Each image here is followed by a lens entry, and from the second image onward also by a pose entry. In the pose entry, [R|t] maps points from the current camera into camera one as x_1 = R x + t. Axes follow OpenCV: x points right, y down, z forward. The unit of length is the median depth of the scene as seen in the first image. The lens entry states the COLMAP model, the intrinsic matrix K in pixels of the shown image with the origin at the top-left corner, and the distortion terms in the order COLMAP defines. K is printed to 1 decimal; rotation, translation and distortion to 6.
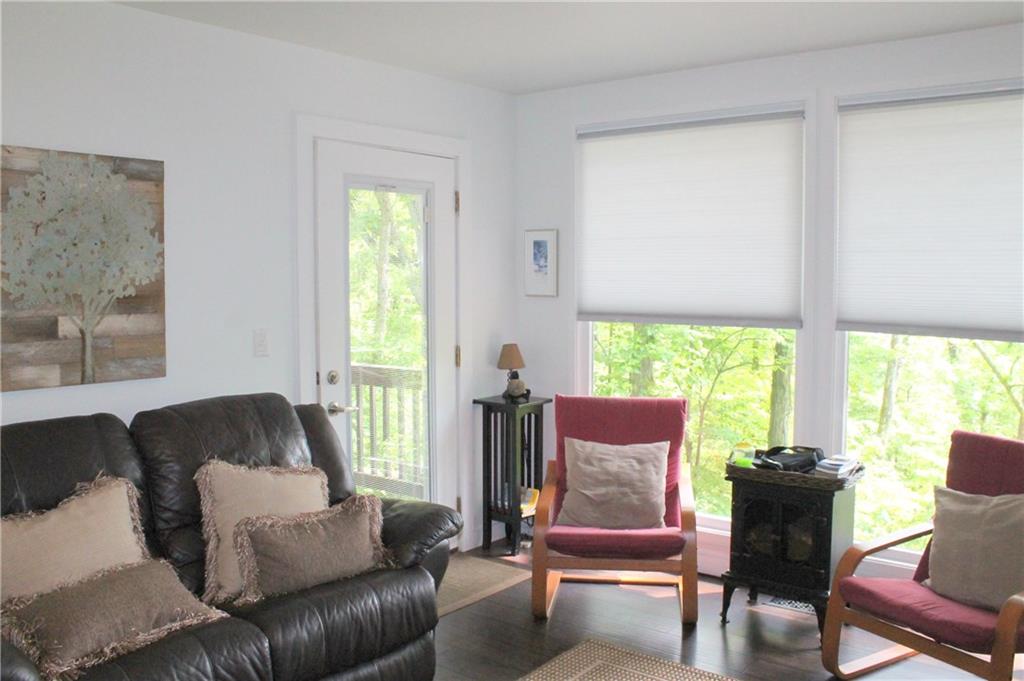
lens RADIAL K [[882.5, 0, 513.7], [0, 882.5, 324.9], [0, 0, 1]] dist [-0.168608, 0.140633]
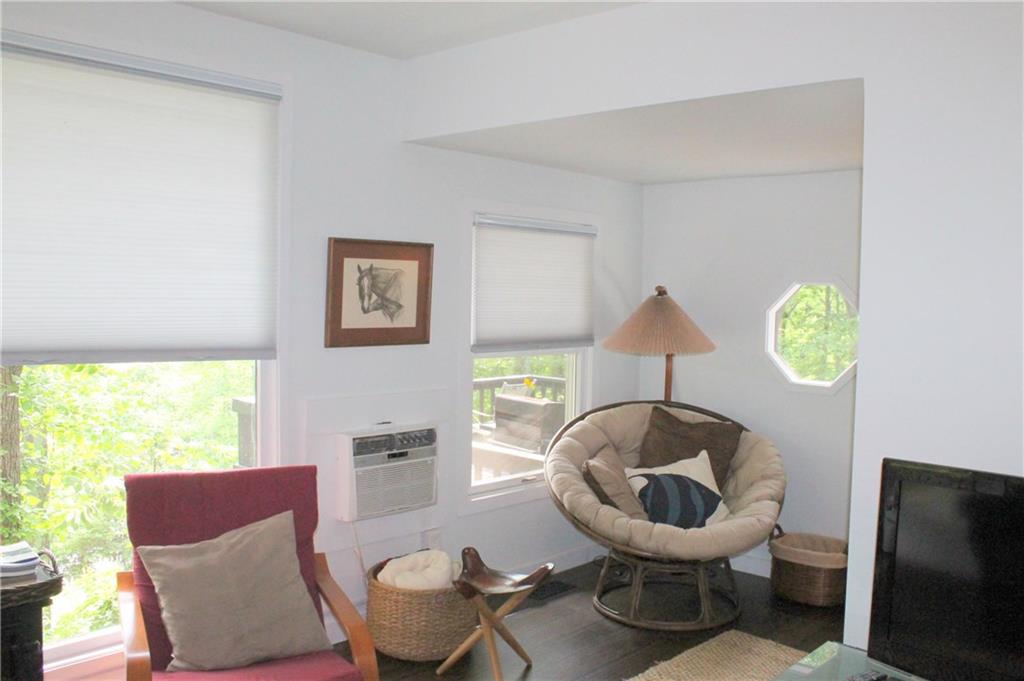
lens RADIAL K [[882.5, 0, 513.7], [0, 882.5, 324.9], [0, 0, 1]] dist [-0.168608, 0.140633]
pose [[0.092588, -0.041455, 0.994841, -0.221569], [0.039865, 0.998486, 0.037897, -0.031246], [-0.994906, 0.036151, 0.094101, 0.474558]]
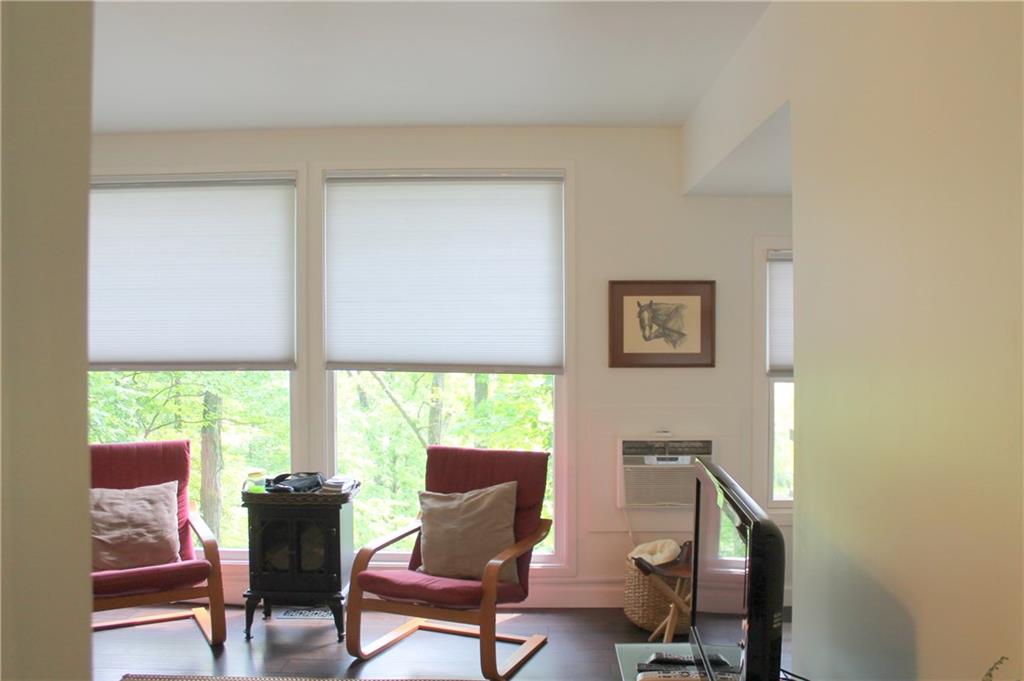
lens RADIAL K [[882.5, 0, 513.7], [0, 882.5, 324.9], [0, 0, 1]] dist [-0.168608, 0.140633]
pose [[0.801005, -0.002924, 0.598650, -0.129021], [0.041151, 0.997892, -0.050187, 0.015481], [-0.597241, 0.064835, 0.799437, -0.093201]]
